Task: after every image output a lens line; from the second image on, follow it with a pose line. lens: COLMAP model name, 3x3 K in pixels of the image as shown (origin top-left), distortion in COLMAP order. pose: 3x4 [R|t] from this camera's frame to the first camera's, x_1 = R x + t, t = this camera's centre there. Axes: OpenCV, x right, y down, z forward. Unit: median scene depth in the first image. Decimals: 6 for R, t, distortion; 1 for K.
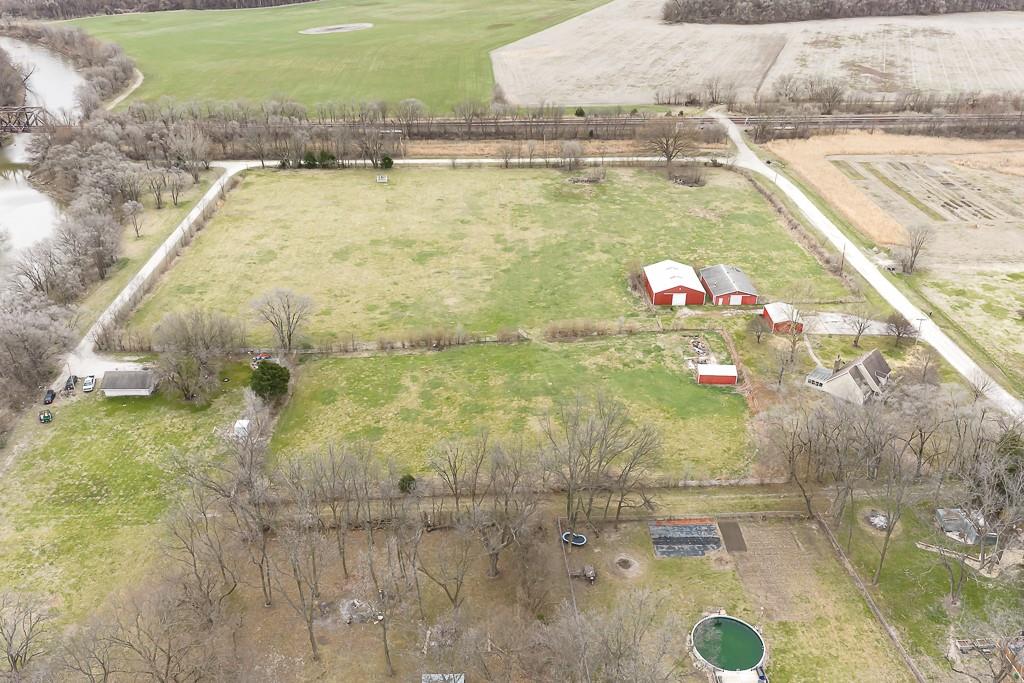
lens RADIAL K [[843.0, 0, 513.9], [0, 843.0, 341.5], [0, 0, 1]] dist [0.029742, -0.040320]
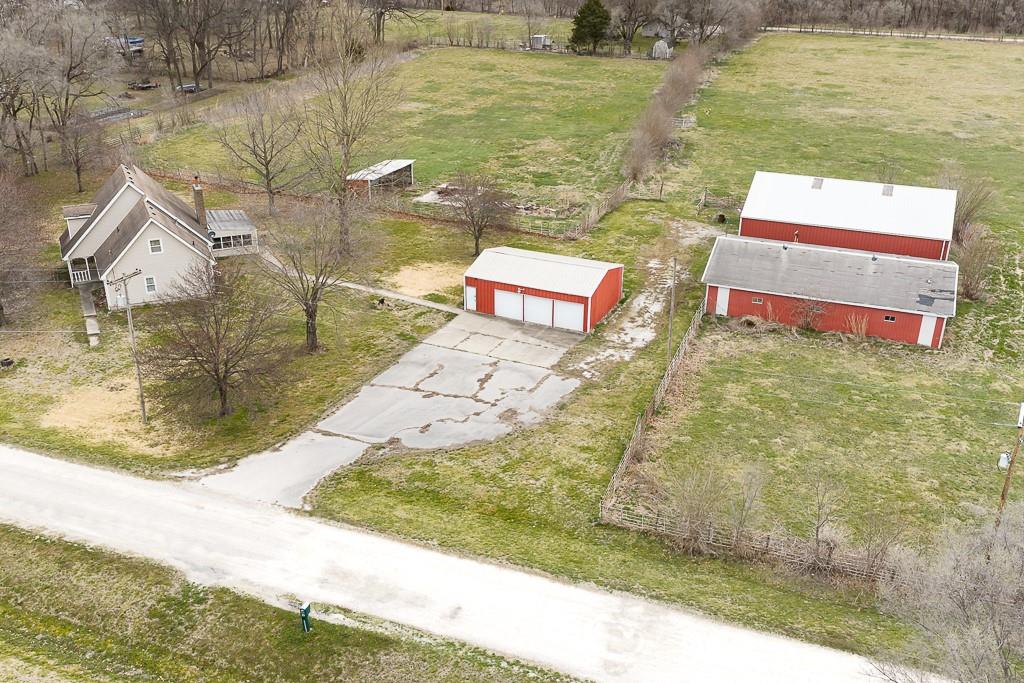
lens RADIAL K [[1008.9, 0, 512.0], [0, 1008.9, 341.5], [0, 0, 1]] dist [0.025590, -0.005011]
pose [[-0.393342, 0.374347, -0.839730, 0.465657], [-0.442754, 0.723341, 0.529855, -0.146473], [0.805761, 0.580208, -0.118777, 0.765826]]
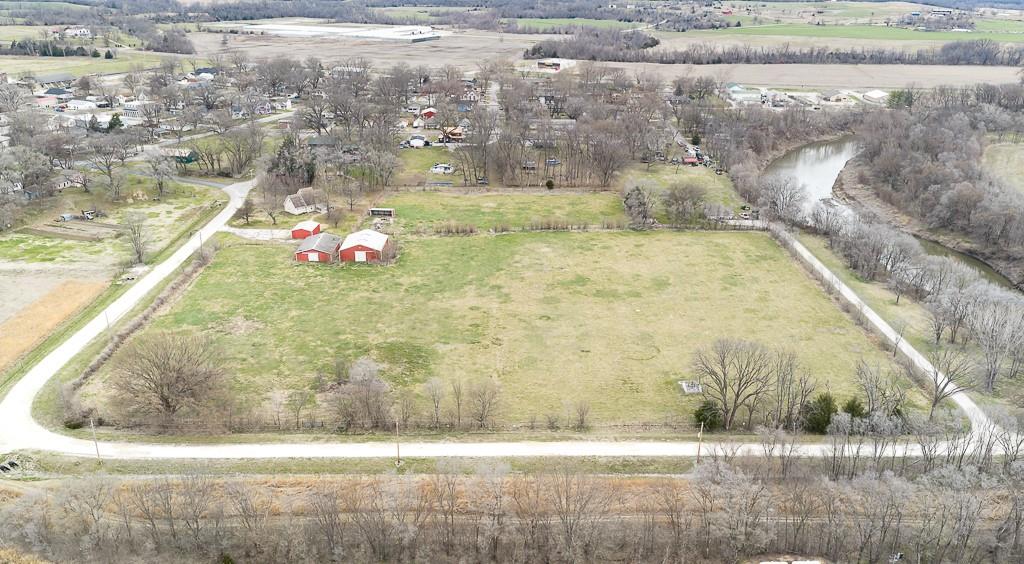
lens RADIAL K [[870.0, 0, 512.0], [0, 870.0, 282.0], [0, 0, 1]] dist [0.016151, -0.001612]
pose [[-0.999459, -0.023234, 0.023268, -0.042685], [0.001884, 0.666001, 0.745949, -0.764995], [-0.032828, 0.745589, -0.665597, 1.473413]]
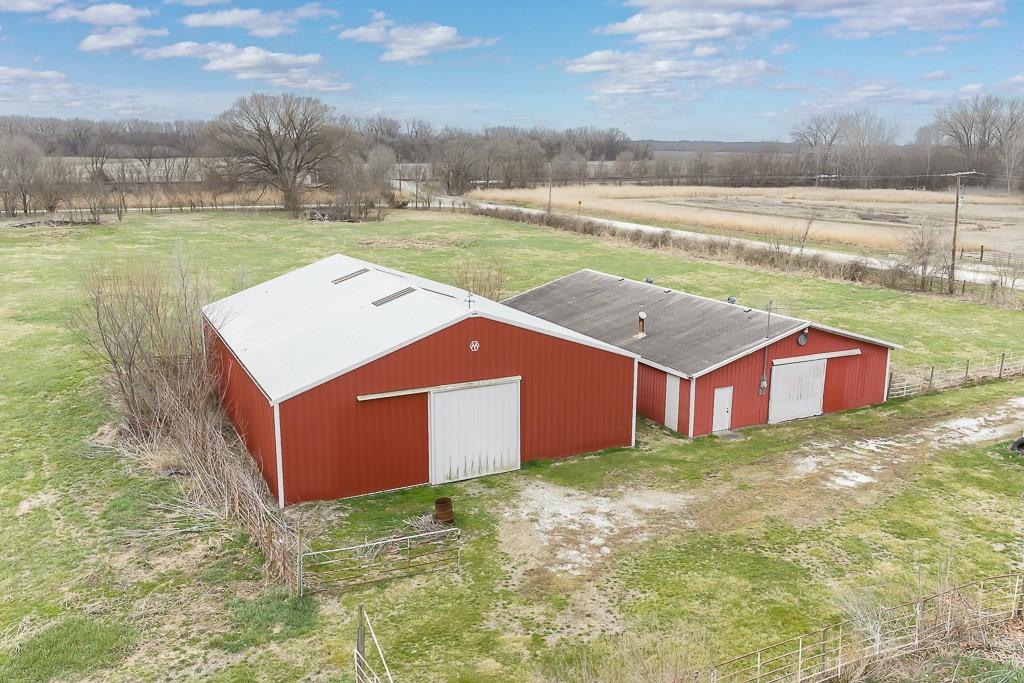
lens RADIAL K [[843.0, 0, 513.9], [0, 843.0, 341.5], [0, 0, 1]] dist [0.029742, -0.040320]
pose [[0.904320, -0.092874, 0.416630, 0.113052], [0.198907, 0.955284, -0.218791, -0.025336], [-0.377680, 0.280727, 0.882355, 0.672137]]
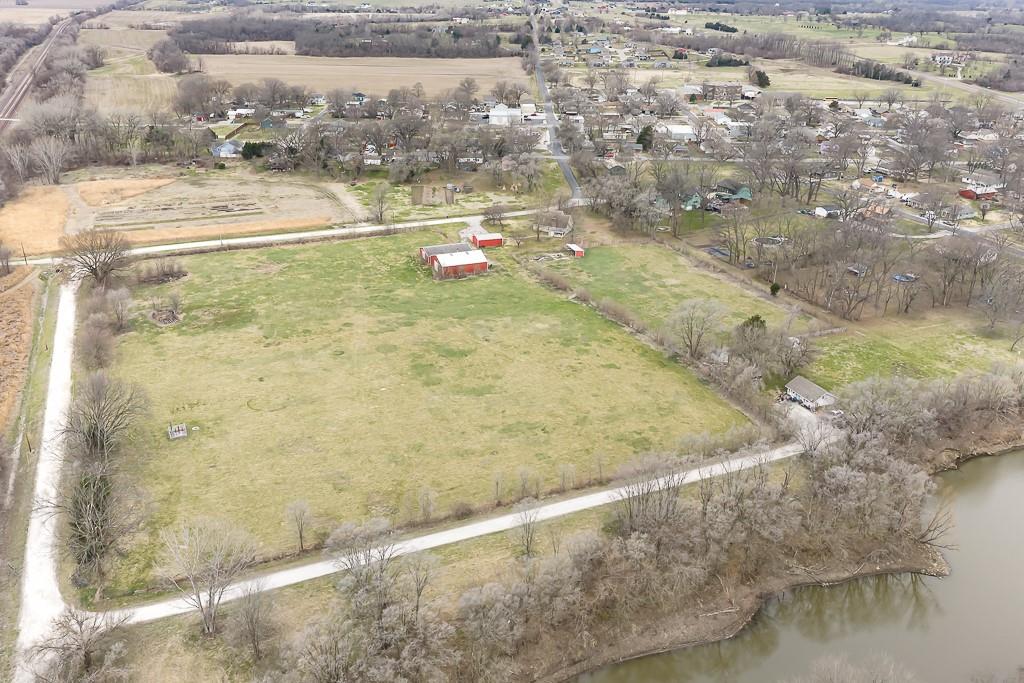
lens RADIAL K [[843.0, 0, 513.9], [0, 843.0, 341.5], [0, 0, 1]] dist [0.029742, -0.040320]
pose [[-0.359091, -0.382648, 0.851254, -0.794666], [0.429584, 0.741961, 0.514734, -0.485368], [-0.828560, 0.550521, -0.102052, 0.893456]]
